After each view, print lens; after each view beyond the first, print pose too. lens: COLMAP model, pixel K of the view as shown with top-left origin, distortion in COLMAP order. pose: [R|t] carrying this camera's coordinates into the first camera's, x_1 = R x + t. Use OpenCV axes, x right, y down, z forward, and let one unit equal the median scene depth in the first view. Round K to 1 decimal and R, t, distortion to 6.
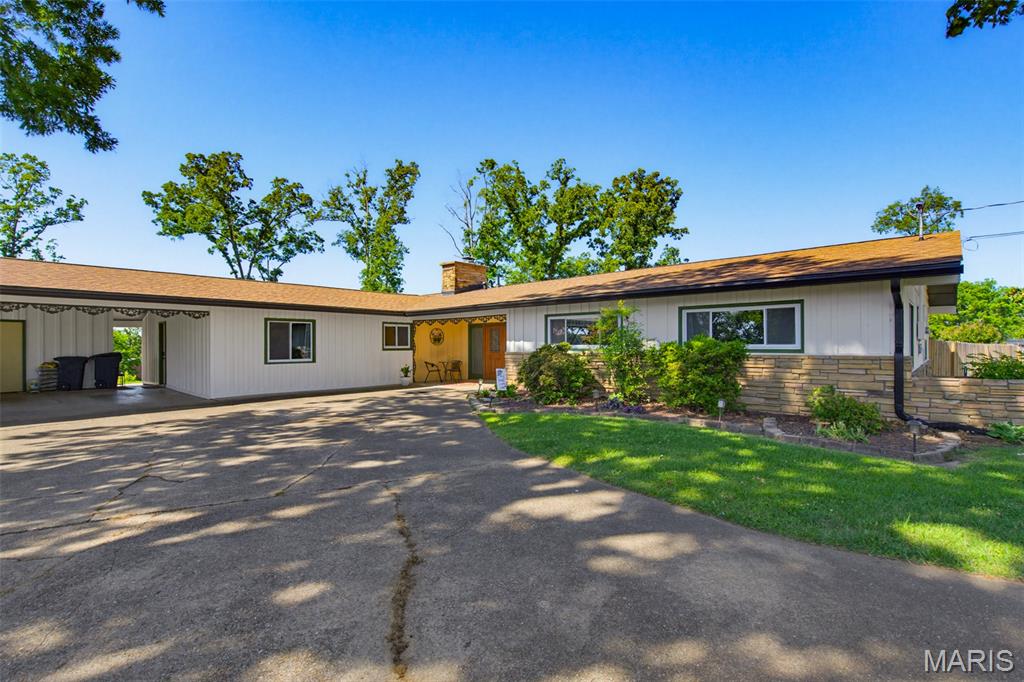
lens RADIAL K [[463.3, 0, 538.7], [0, 463.3, 351.0], [0, 0, 1]] dist [-0.001173, -0.013487]
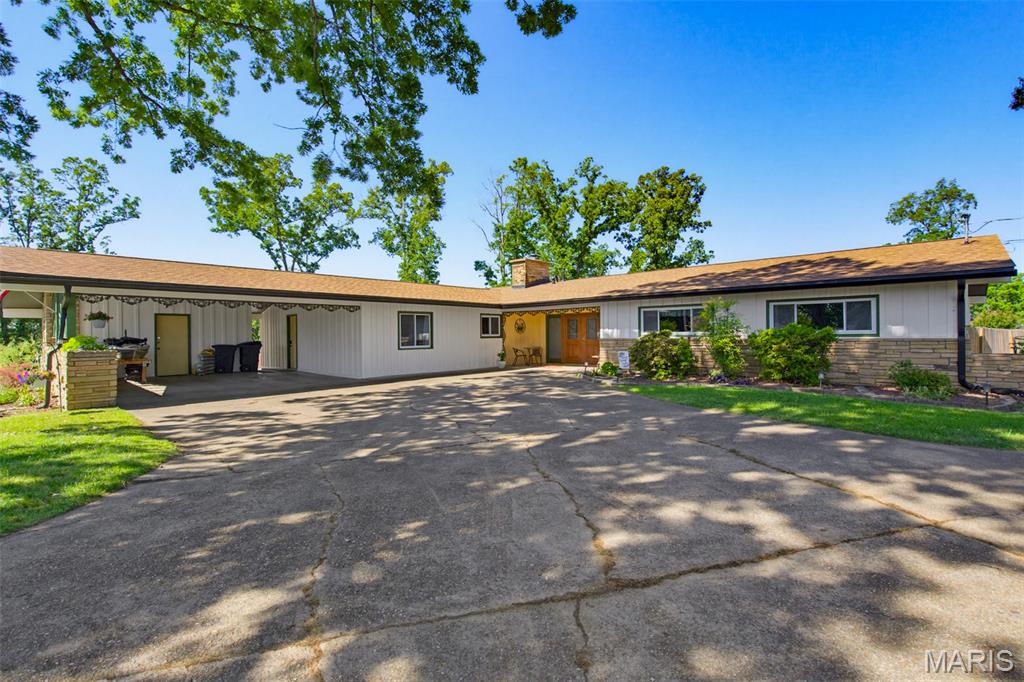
lens RADIAL K [[471.2, 0, 512.0], [0, 471.2, 341.0], [0, 0, 1]] dist [0.000879, -0.013225]
pose [[0.999748, -0.005819, -0.021687, -0.109356], [0.005844, 0.999982, 0.001081, 0.002321], [0.021680, -0.001207, 0.999764, -0.082141]]
